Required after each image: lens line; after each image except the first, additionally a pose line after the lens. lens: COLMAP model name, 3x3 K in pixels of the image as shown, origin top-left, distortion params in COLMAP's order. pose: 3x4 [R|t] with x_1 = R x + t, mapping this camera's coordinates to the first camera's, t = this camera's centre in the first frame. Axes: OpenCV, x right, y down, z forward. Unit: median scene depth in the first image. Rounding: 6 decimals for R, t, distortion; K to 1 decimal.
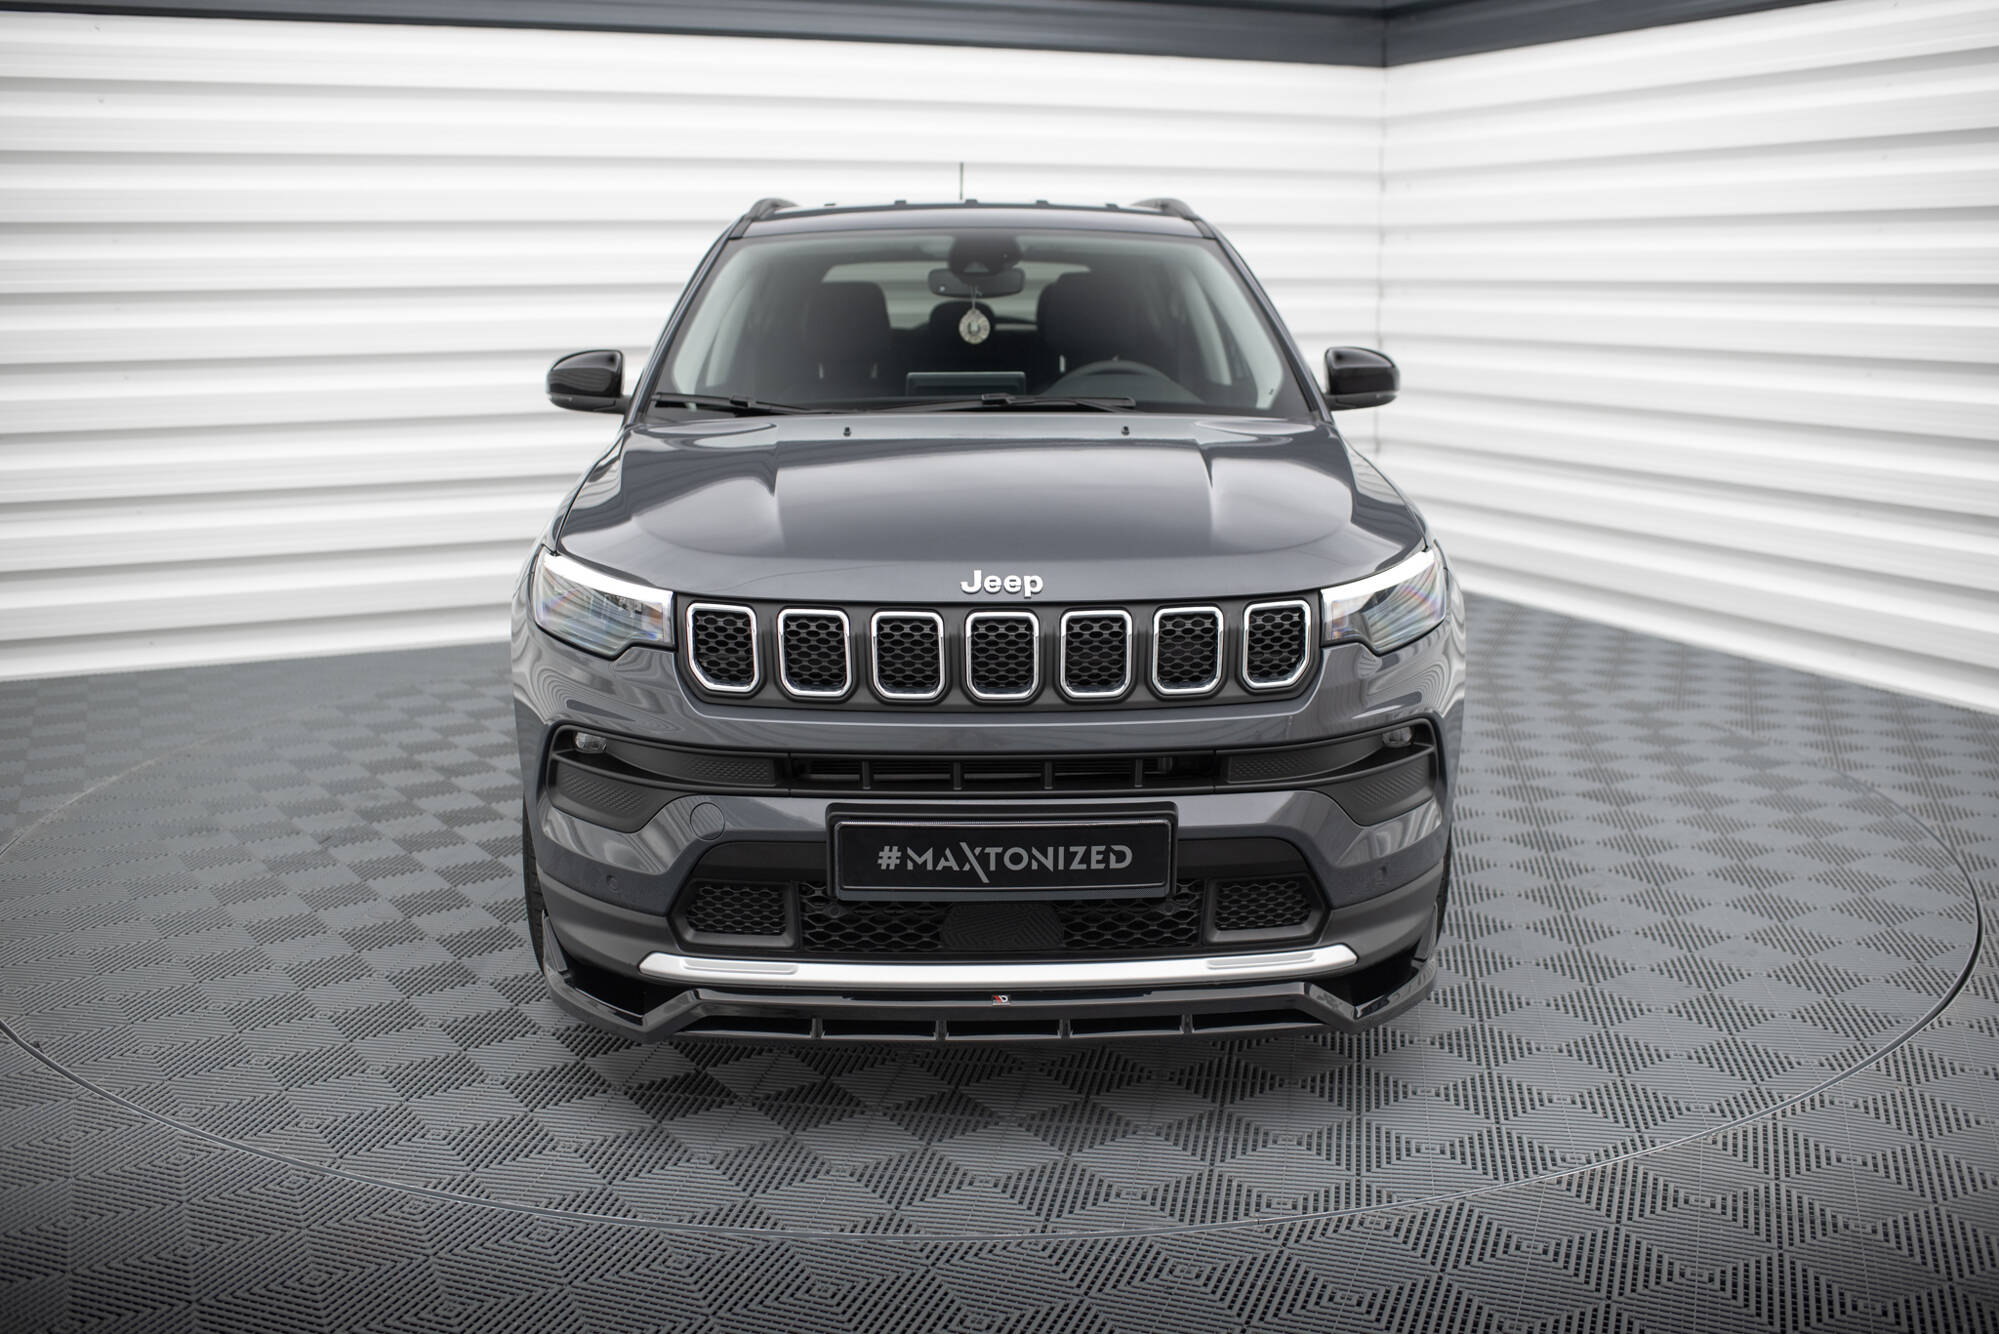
lens RADIAL K [[1932.2, 0, 999.5], [0, 1932.2, 667.0], [0, 0, 1]] dist [-0.081139, 0.036639]
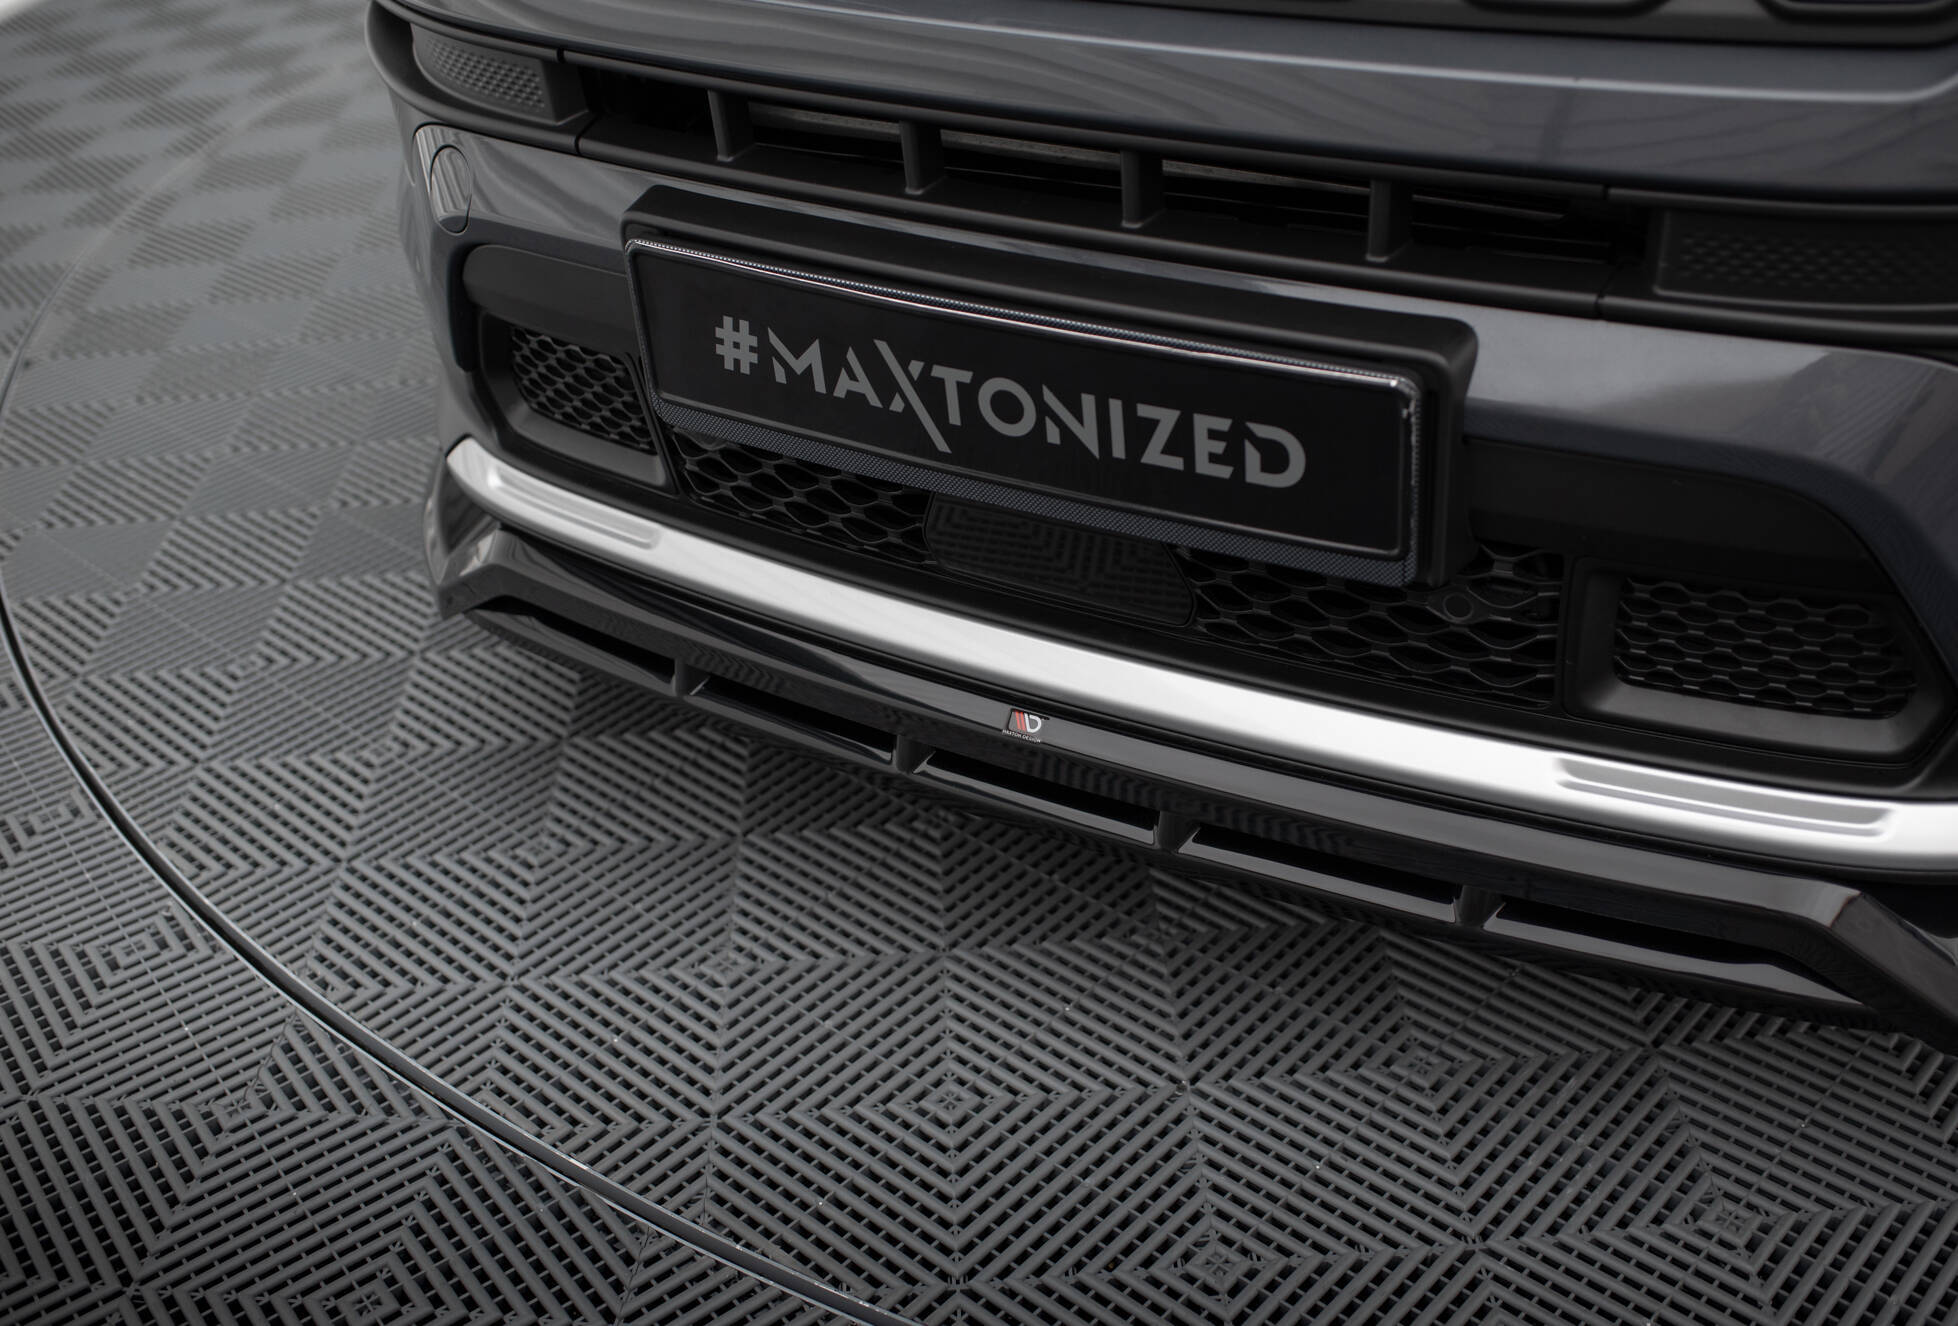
lens RADIAL K [[2067.4, 0, 1044.6], [0, 2067.4, 567.8], [0, 0, 1]] dist [-0.073693, 0.009974]
pose [[0.856660, 0.224854, -0.464299, 0.203883], [-0.066067, 0.940420, 0.333535, -0.004005], [0.511633, -0.255051, 0.820476, 0.668384]]
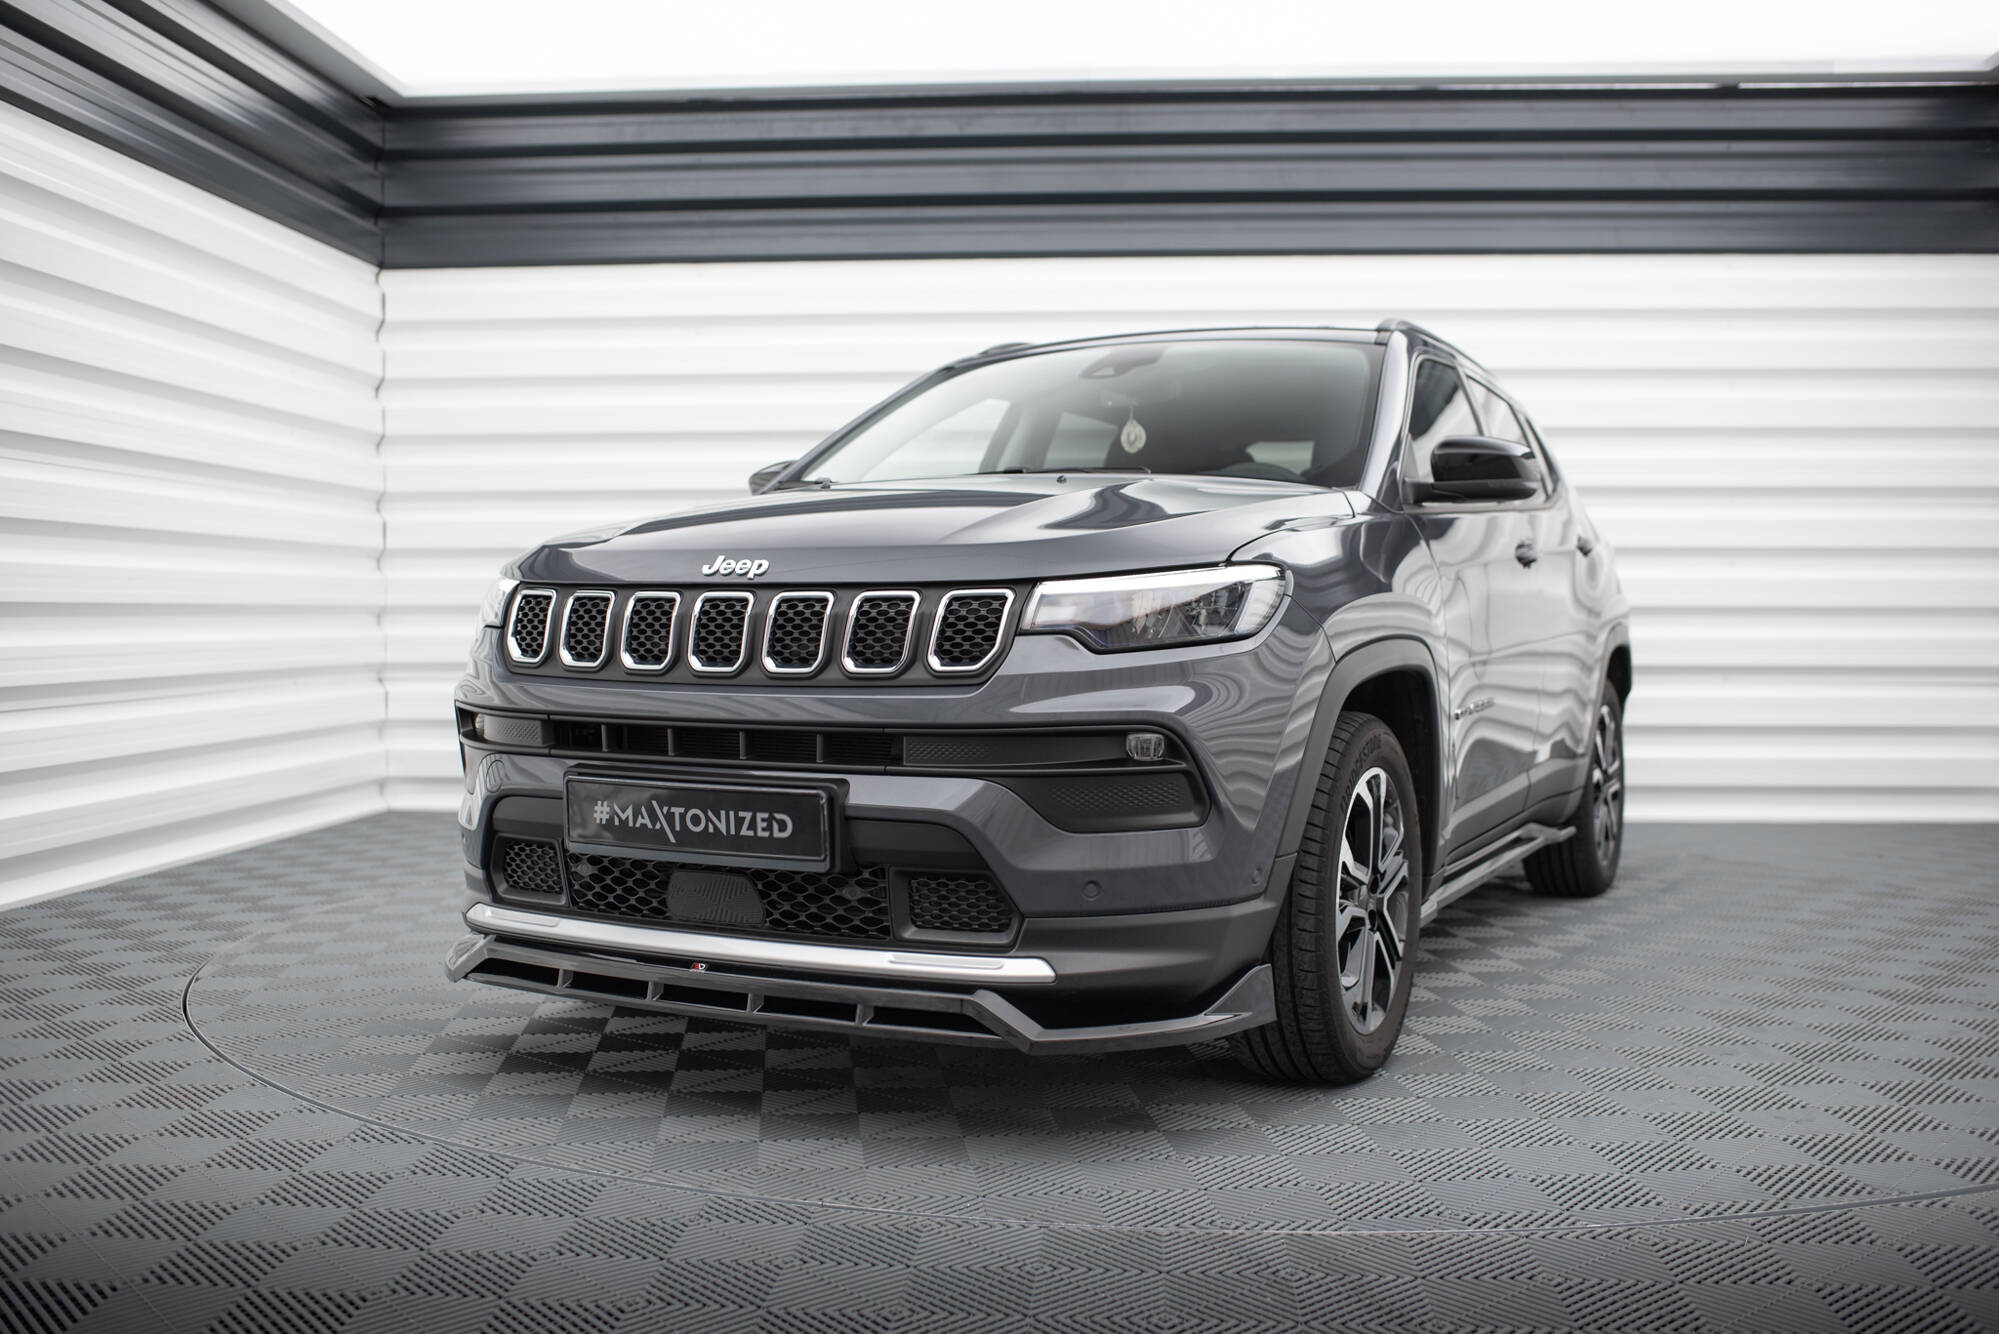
lens RADIAL K [[1932.2, 0, 999.5], [0, 1932.2, 667.0], [0, 0, 1]] dist [-0.081139, 0.036639]
pose [[0.872828, 0.018244, -0.487686, 0.651257], [-0.102243, 0.983961, -0.146178, 0.152188], [0.477197, 0.177450, 0.860694, 0.170950]]
